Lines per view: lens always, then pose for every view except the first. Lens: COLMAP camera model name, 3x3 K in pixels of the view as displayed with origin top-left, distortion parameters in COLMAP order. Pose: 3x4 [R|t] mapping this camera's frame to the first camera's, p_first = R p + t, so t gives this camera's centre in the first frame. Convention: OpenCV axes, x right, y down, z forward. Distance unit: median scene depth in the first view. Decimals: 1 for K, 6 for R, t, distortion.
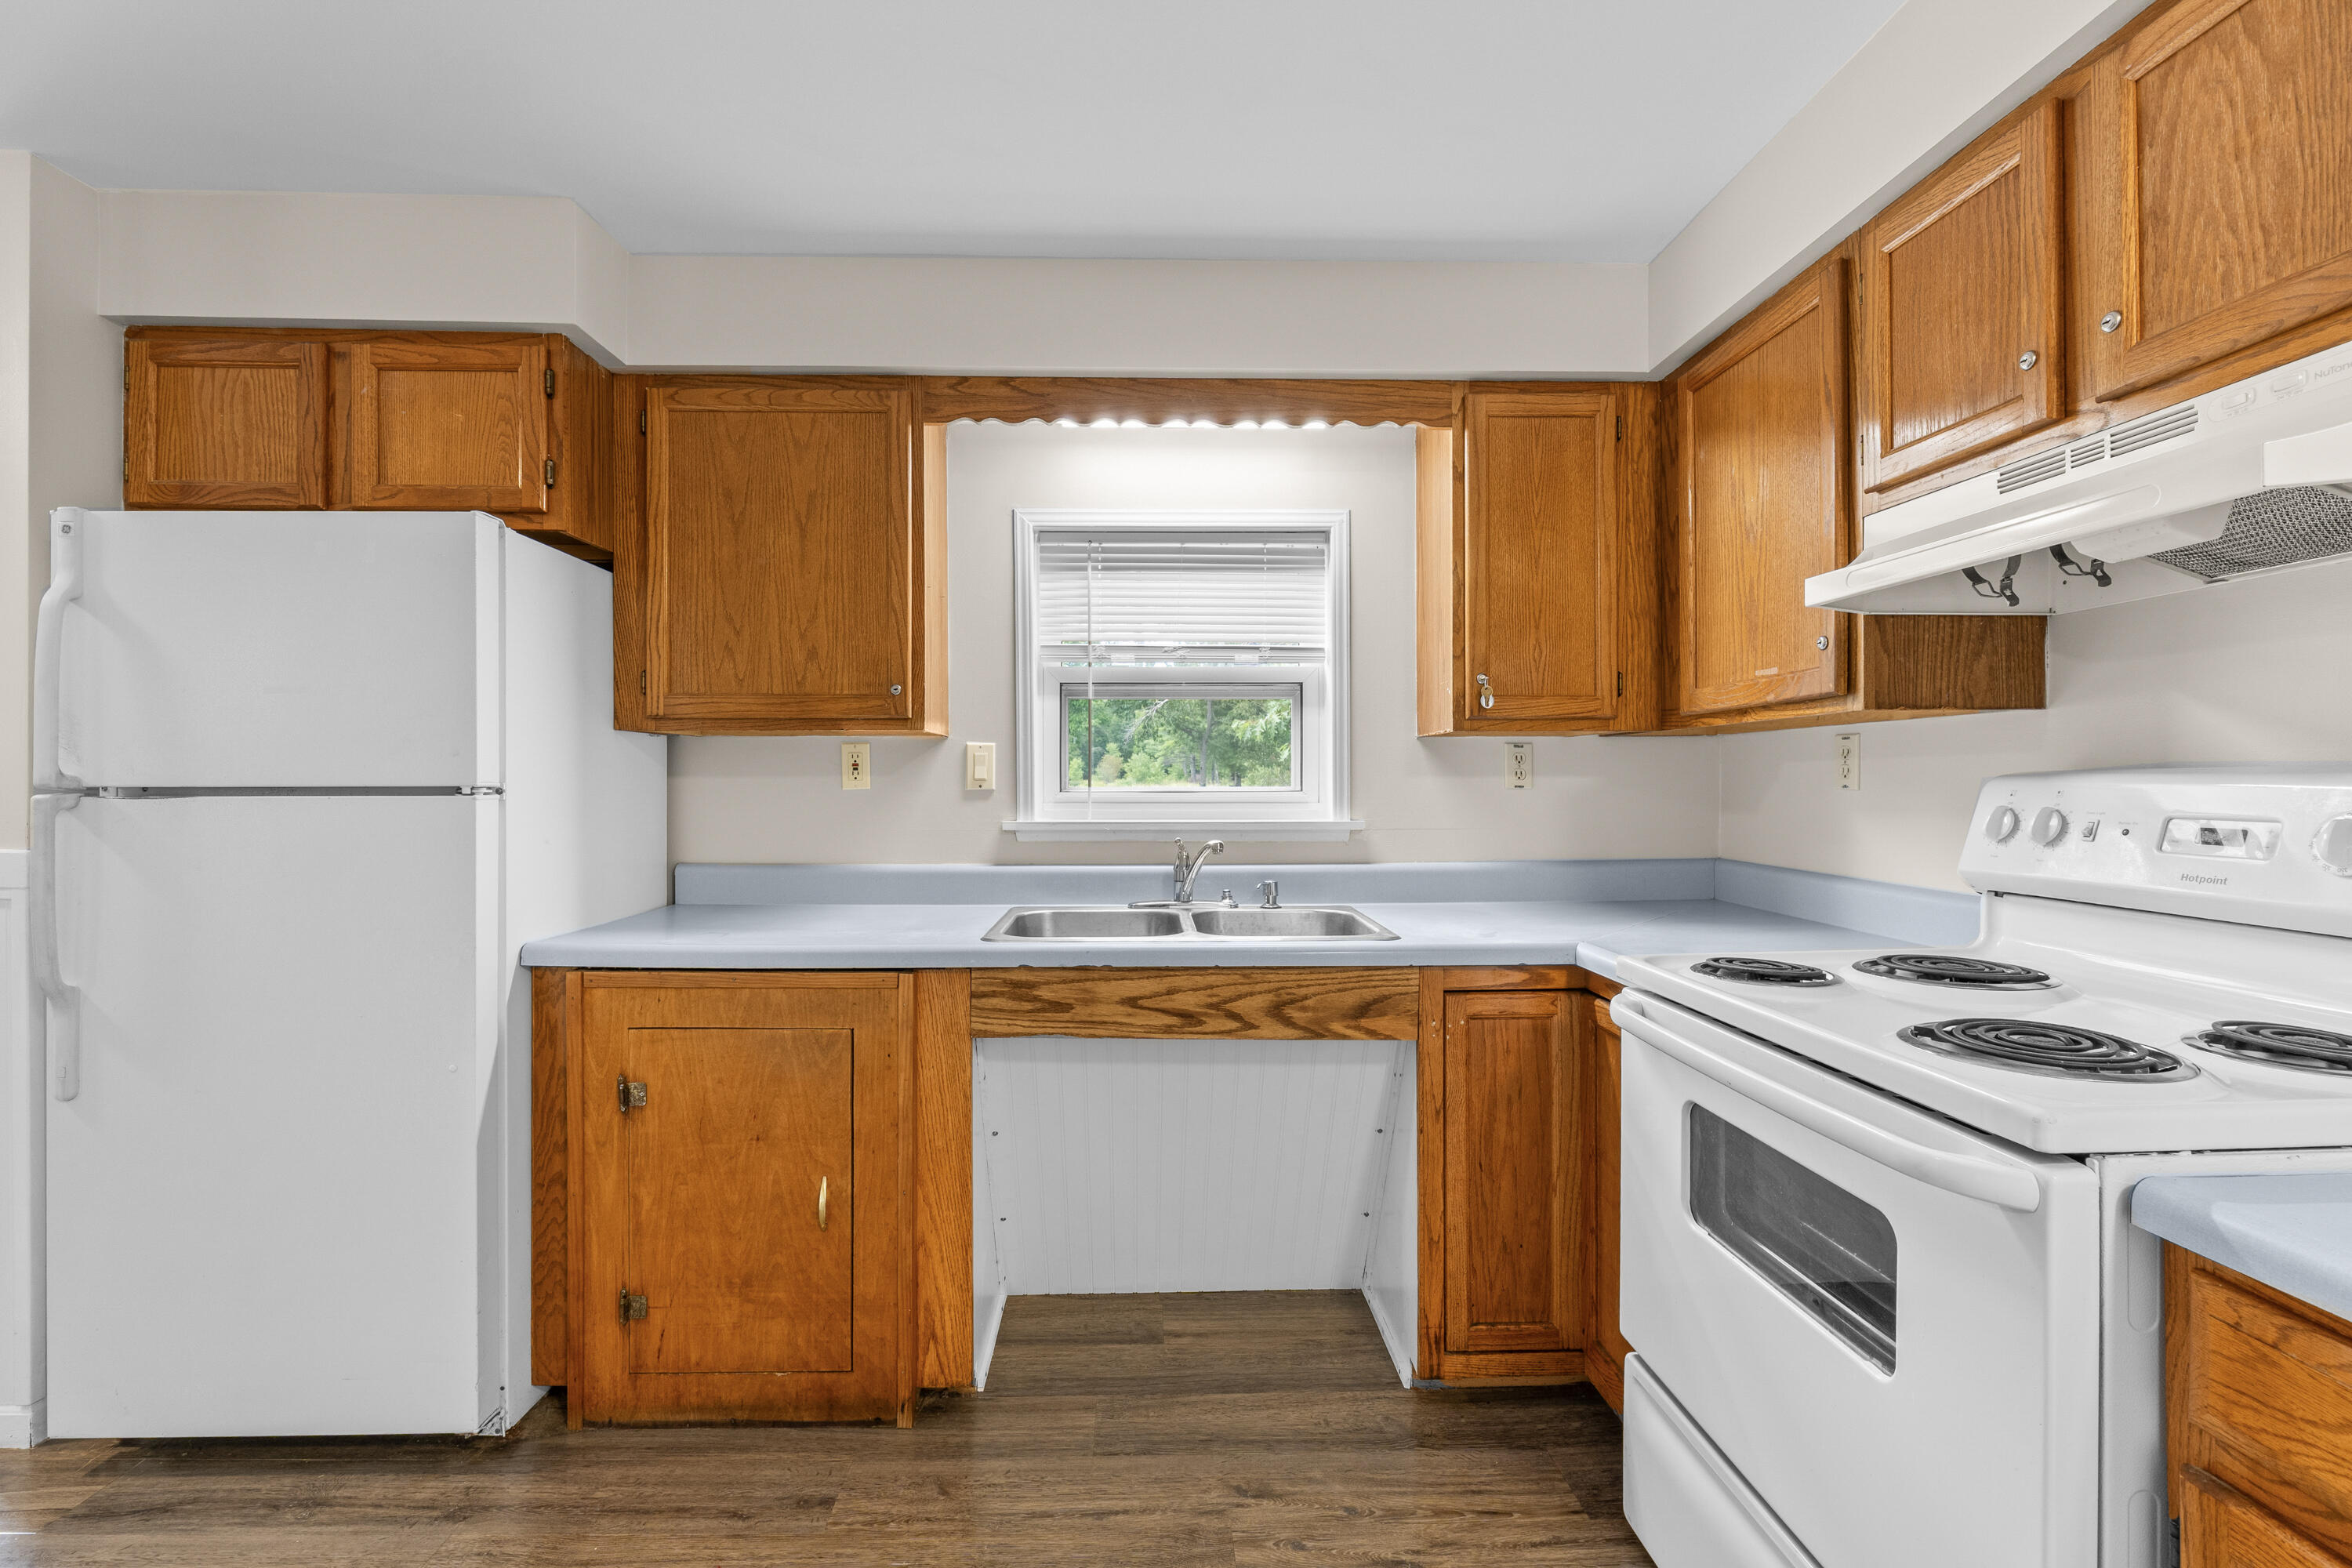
lens RADIAL K [[1032.8, 0, 1176.0], [0, 1032.8, 784.0], [0, 0, 1]] dist [-0.000245, -0.000369]
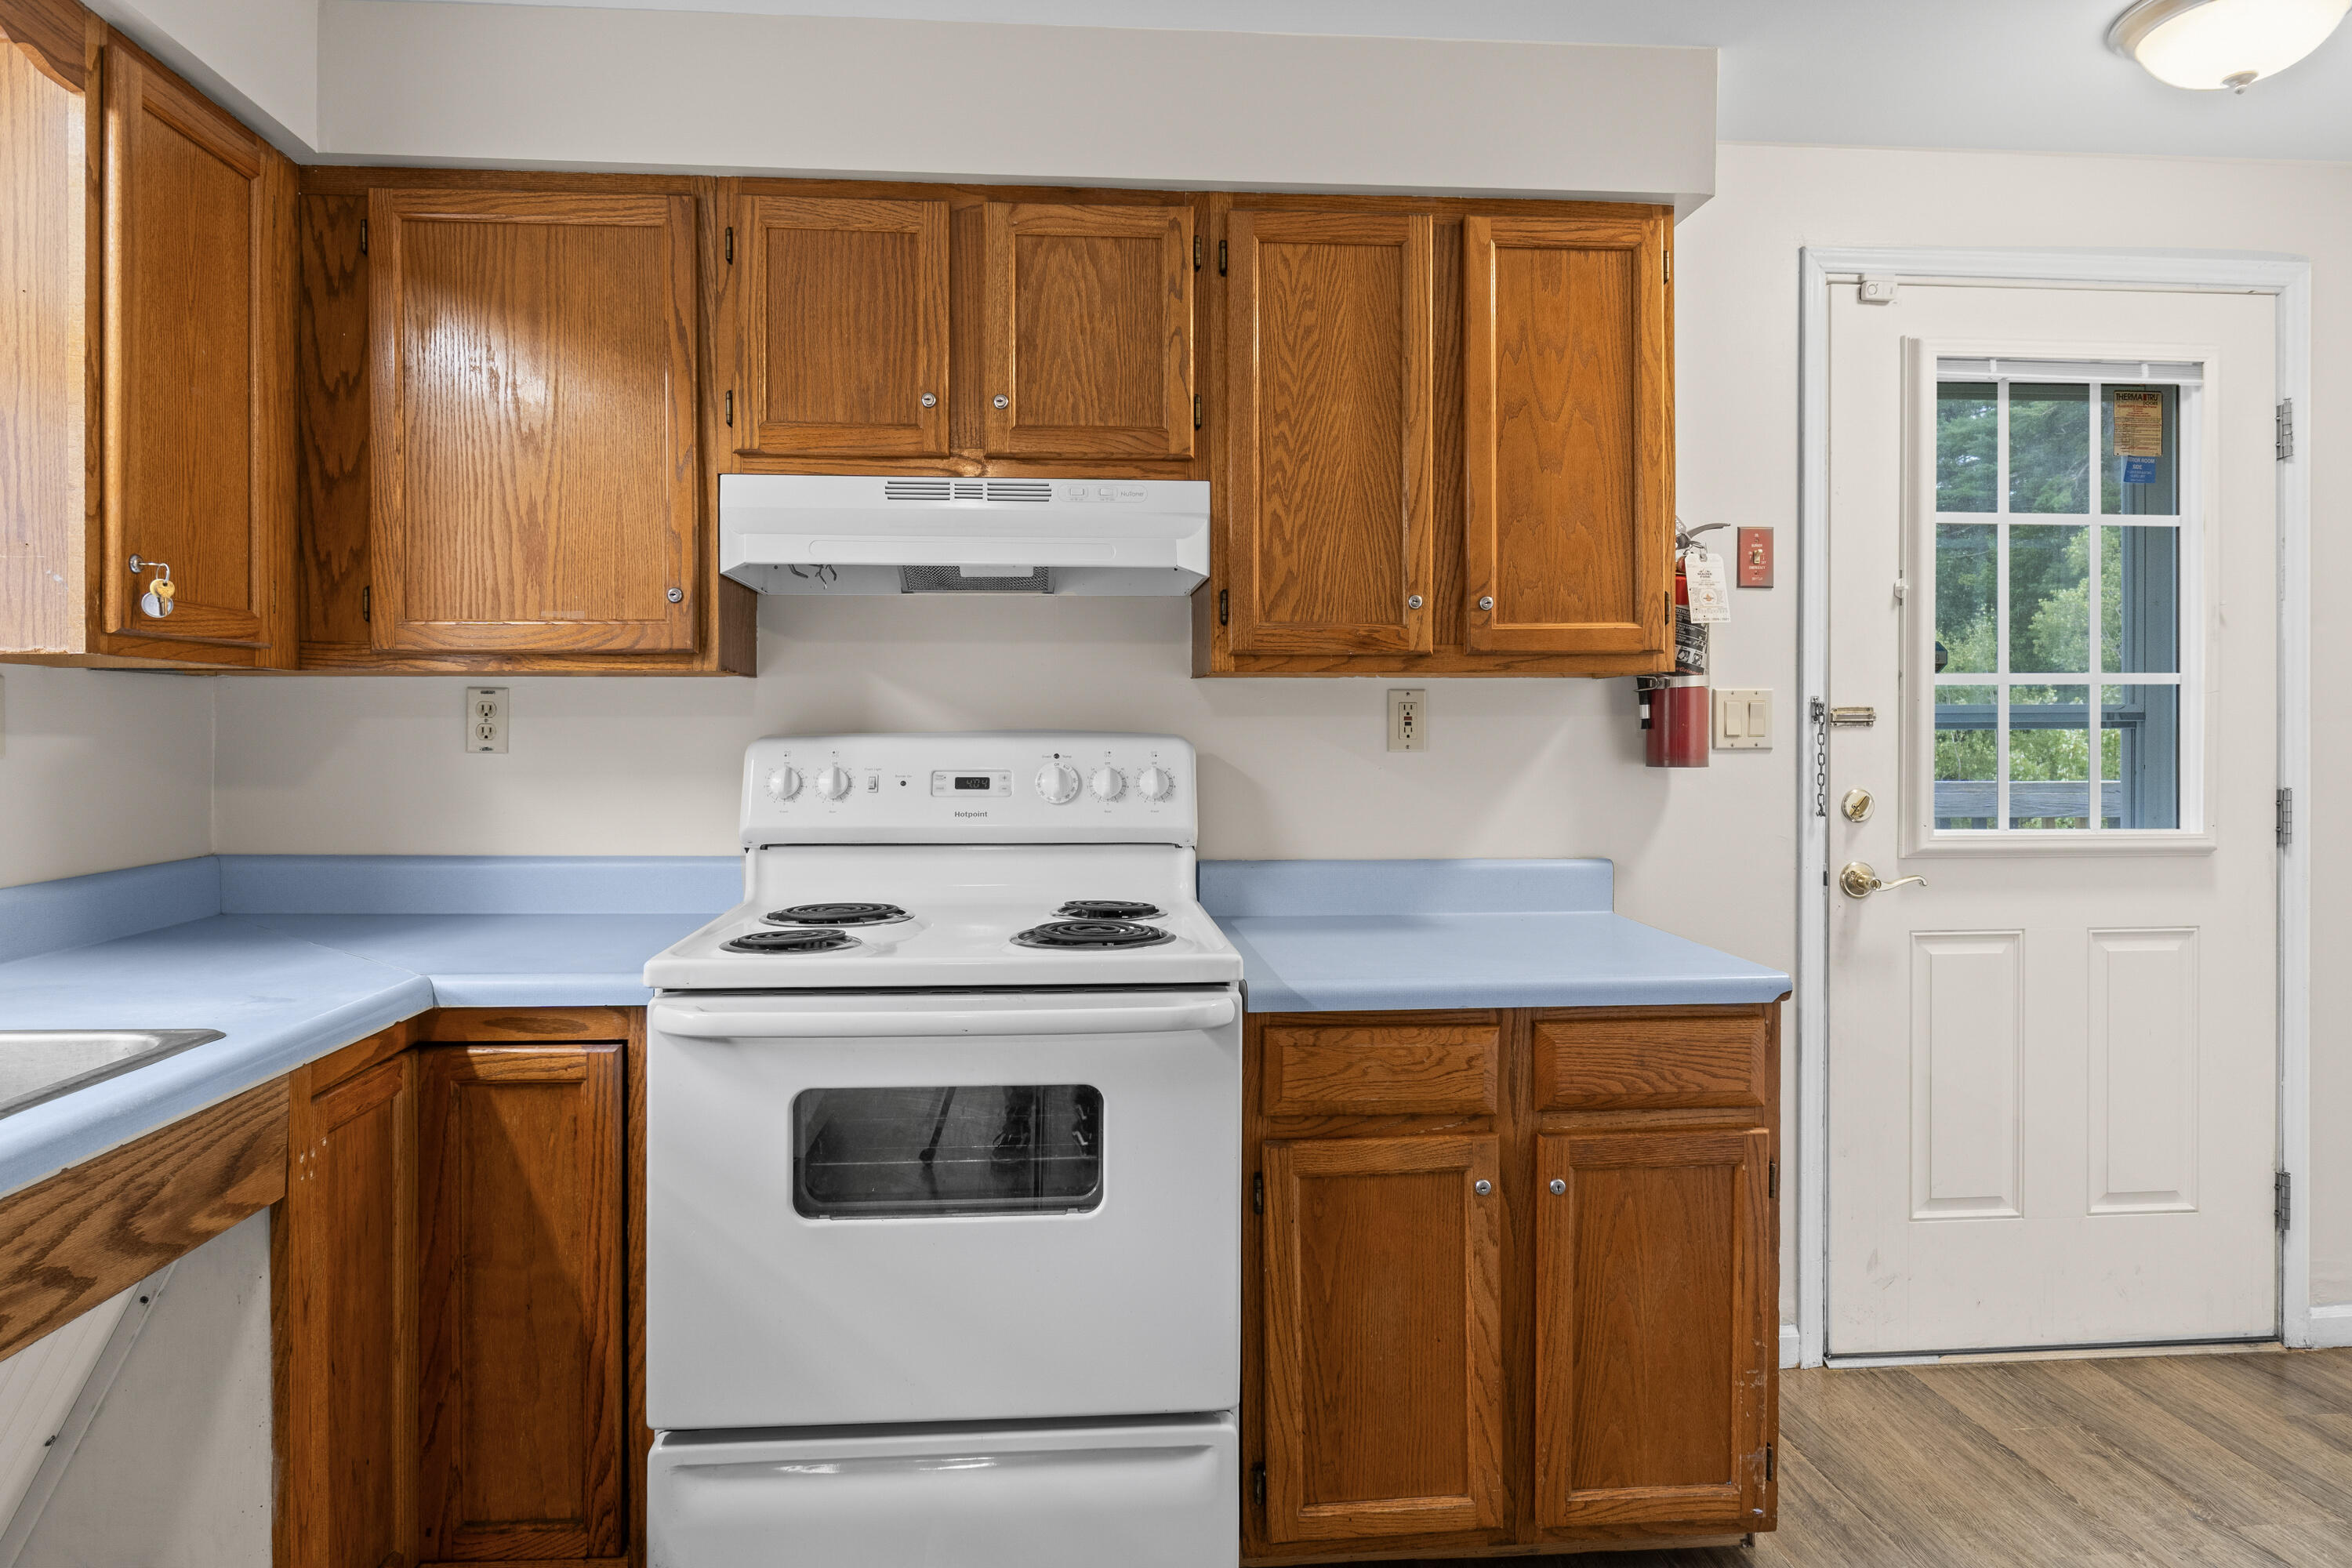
lens RADIAL K [[1365.5, 0, 1170.9], [0, 1365.5, 739.8], [0, 0, 1]] dist [-0.002264, 0.000258]
pose [[-0.049421, -0.003507, 0.998772, -0.643548], [0.002715, 0.999990, 0.003645, -0.009885], [-0.998774, 0.002892, -0.049411, 0.633330]]
